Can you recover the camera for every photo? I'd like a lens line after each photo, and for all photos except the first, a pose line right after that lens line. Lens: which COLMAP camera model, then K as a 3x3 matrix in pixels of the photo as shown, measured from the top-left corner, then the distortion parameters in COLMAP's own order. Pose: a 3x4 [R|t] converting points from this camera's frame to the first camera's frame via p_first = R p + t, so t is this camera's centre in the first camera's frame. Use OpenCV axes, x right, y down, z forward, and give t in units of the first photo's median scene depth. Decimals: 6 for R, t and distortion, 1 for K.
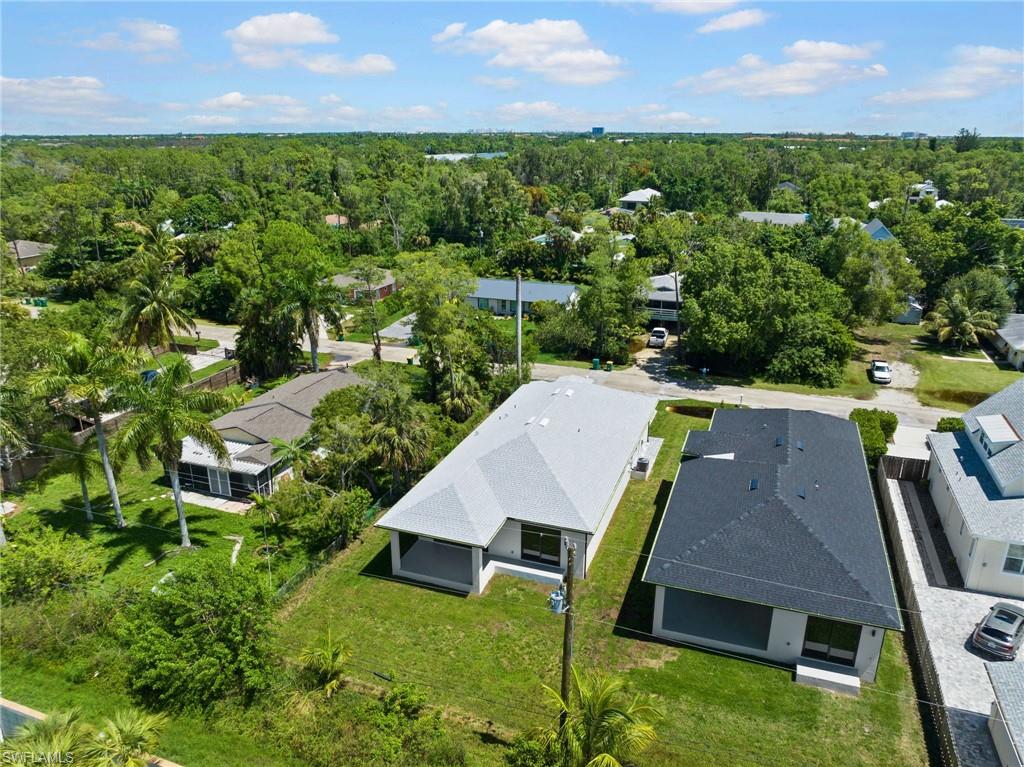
lens RADIAL K [[735.3, 0, 513.2], [0, 735.3, 376.8], [0, 0, 1]] dist [-0.039554, 0.009025]
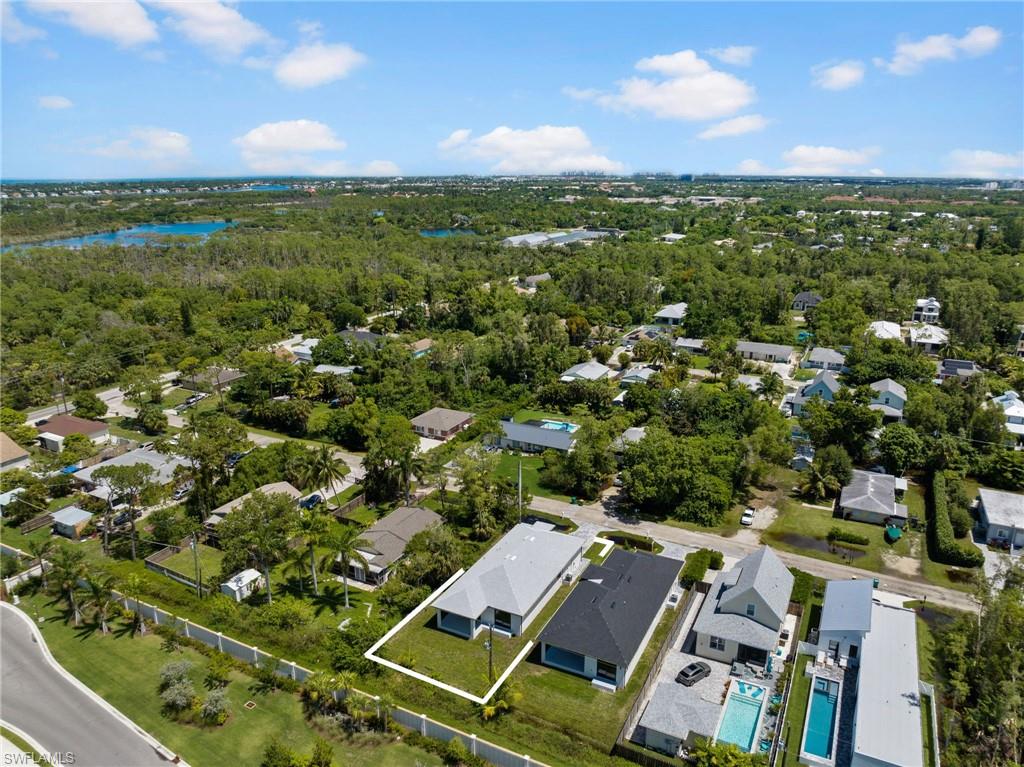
lens RADIAL K [[735.3, 0, 511.8], [0, 735.3, 380.2], [0, 0, 1]] dist [-0.039554, 0.009025]
pose [[0.992210, 0.033839, -0.119894, 0.250246], [-0.038329, 0.998640, -0.035343, -0.343366], [0.118535, 0.039663, 0.992157, -1.014713]]
